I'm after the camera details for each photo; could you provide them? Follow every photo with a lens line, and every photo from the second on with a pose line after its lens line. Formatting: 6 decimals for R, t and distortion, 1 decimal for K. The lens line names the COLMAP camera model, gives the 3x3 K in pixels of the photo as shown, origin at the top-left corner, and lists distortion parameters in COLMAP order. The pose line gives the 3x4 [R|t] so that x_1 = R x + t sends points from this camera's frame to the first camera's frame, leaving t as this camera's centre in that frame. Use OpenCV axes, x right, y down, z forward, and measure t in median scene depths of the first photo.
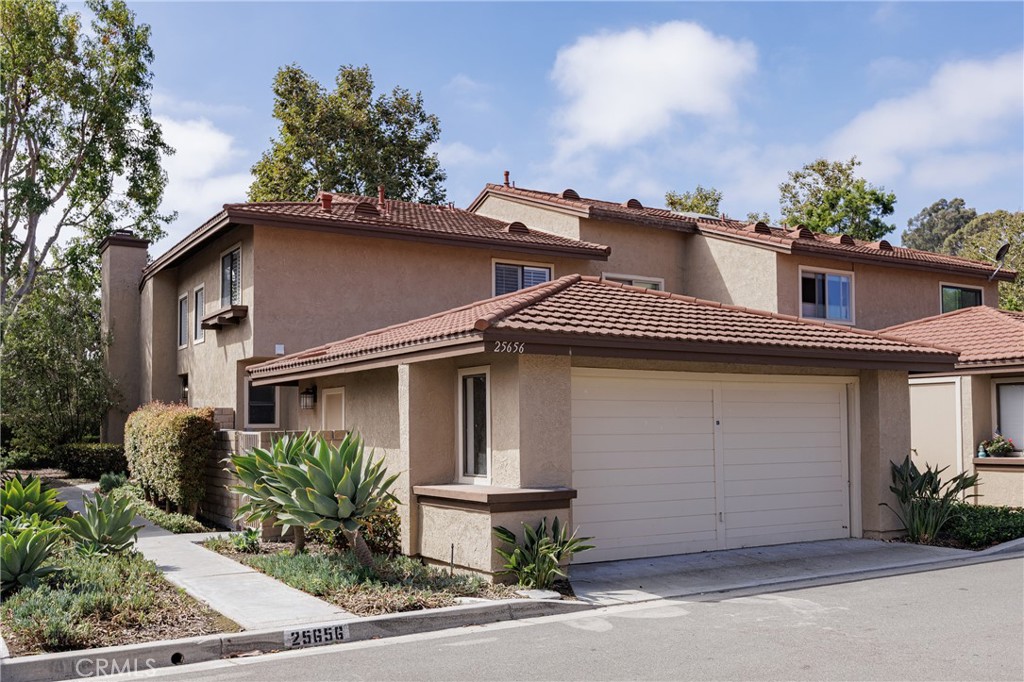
lens RADIAL K [[957.0, 0, 511.9], [0, 957.0, 348.0], [0, 0, 1]] dist [-0.018033, 0.000000]
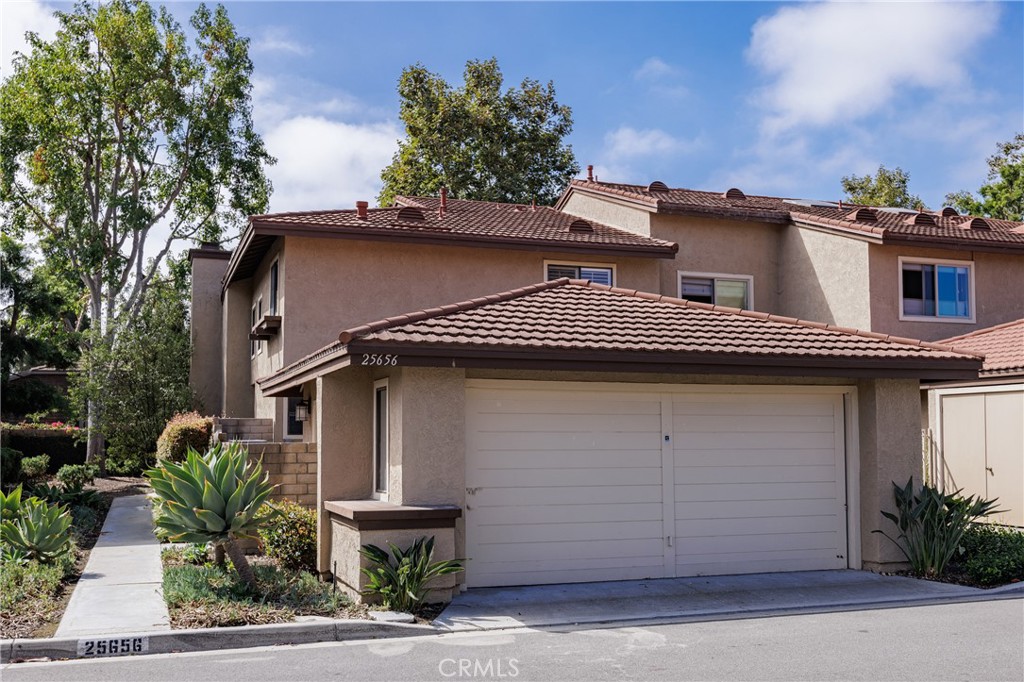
lens RADIAL K [[1023.1, 0, 511.9], [0, 1023.1, 338.1], [0, 0, 1]] dist [-0.018960, 0.000000]
pose [[0.977022, -0.014836, -0.212623, 0.171422], [0.012243, 0.999834, -0.013506, -0.003581], [0.212788, 0.010593, 0.977041, 0.007257]]
